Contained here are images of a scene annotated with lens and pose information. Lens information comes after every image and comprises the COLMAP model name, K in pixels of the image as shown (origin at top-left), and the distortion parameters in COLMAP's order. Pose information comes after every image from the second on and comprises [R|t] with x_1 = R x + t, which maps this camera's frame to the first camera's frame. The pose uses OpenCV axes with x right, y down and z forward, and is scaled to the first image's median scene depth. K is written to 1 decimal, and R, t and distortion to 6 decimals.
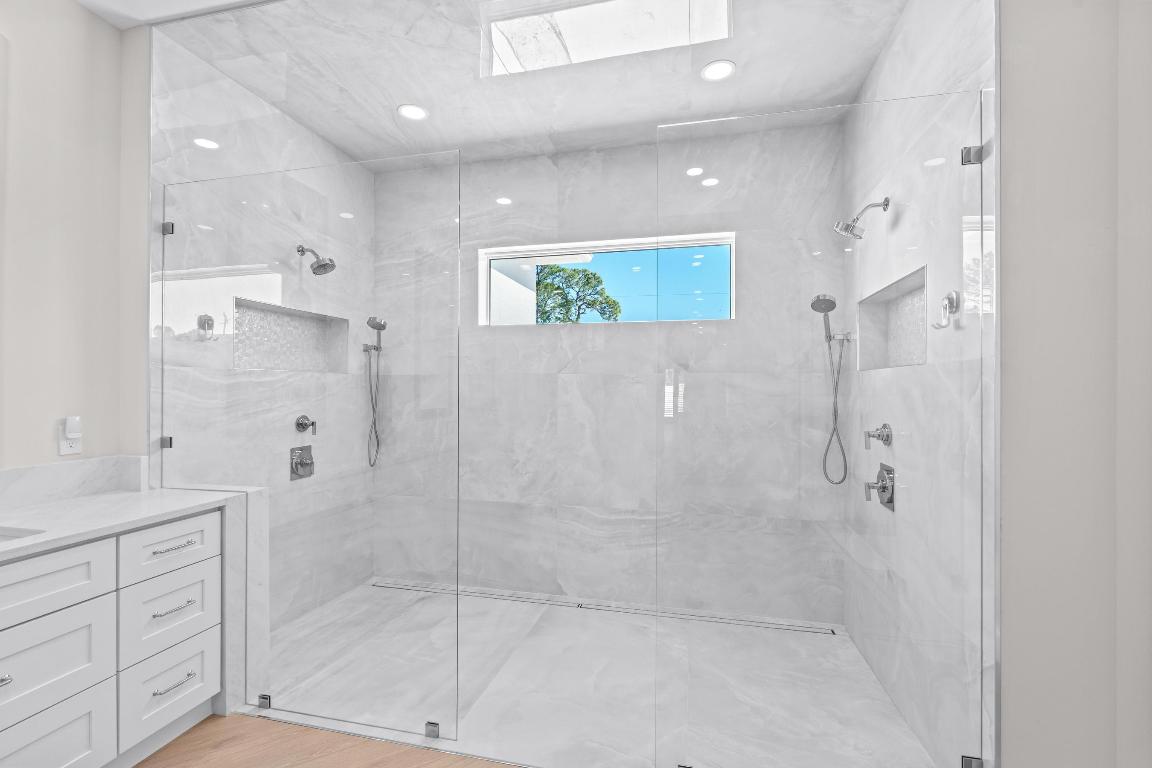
lens RADIAL K [[506.3, 0, 571.0], [0, 506.3, 384.0], [0, 0, 1]] dist [-0.002273, -0.000305]
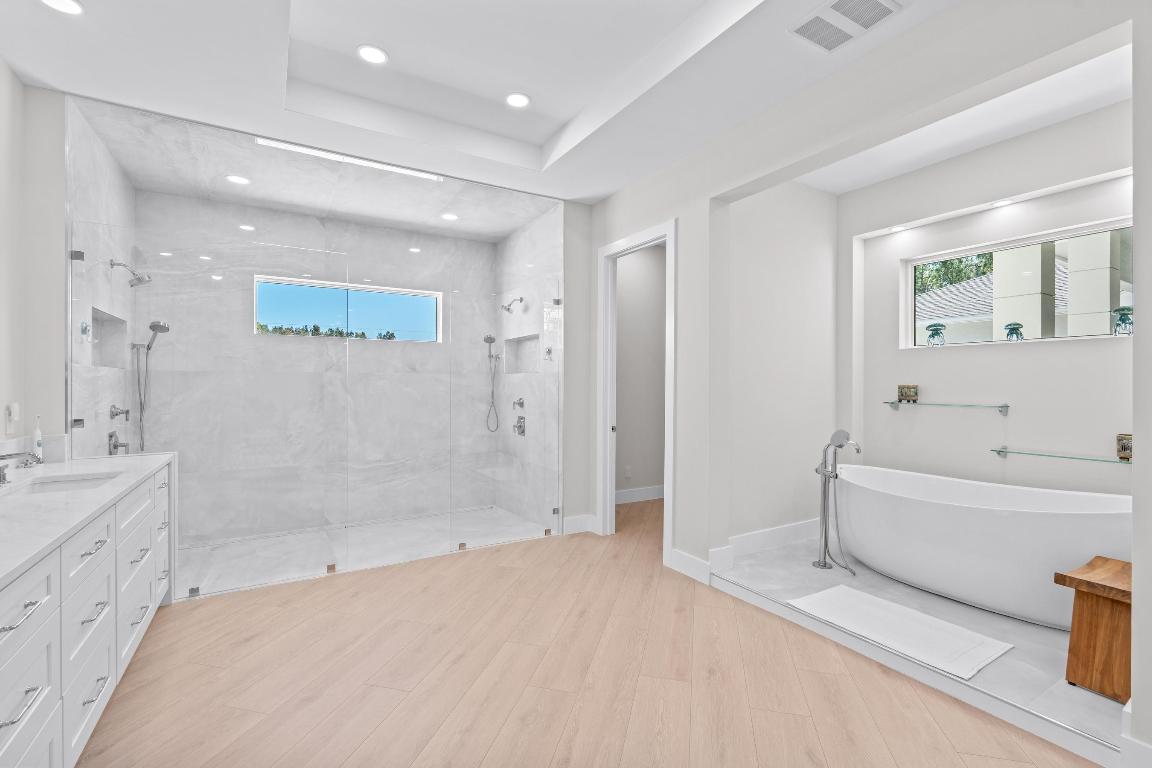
lens RADIAL K [[506.3, 0, 573.6], [0, 506.3, 382.8], [0, 0, 1]] dist [-0.002273, -0.000305]
pose [[0.714976, 0.000883, 0.699149, -0.618030], [-0.005958, 0.999971, 0.004830, -0.001174], [-0.699124, -0.007619, 0.714960, -0.609262]]
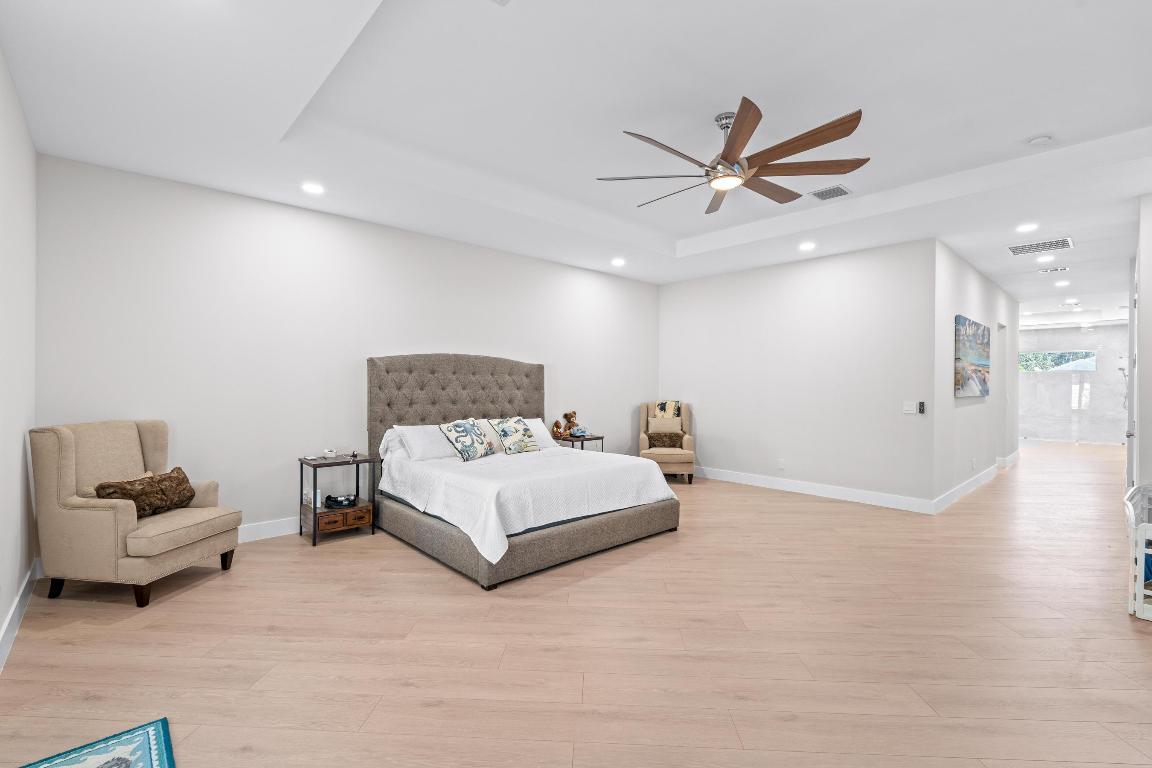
lens RADIAL K [[506.3, 0, 576.6], [0, 506.3, 383.0], [0, 0, 1]] dist [-0.002273, -0.000305]
pose [[0.831200, 0.012322, -0.555837, -1.022421], [-0.006986, 0.999907, 0.011719, -0.049954], [0.555930, -0.005857, 0.831209, -5.340479]]
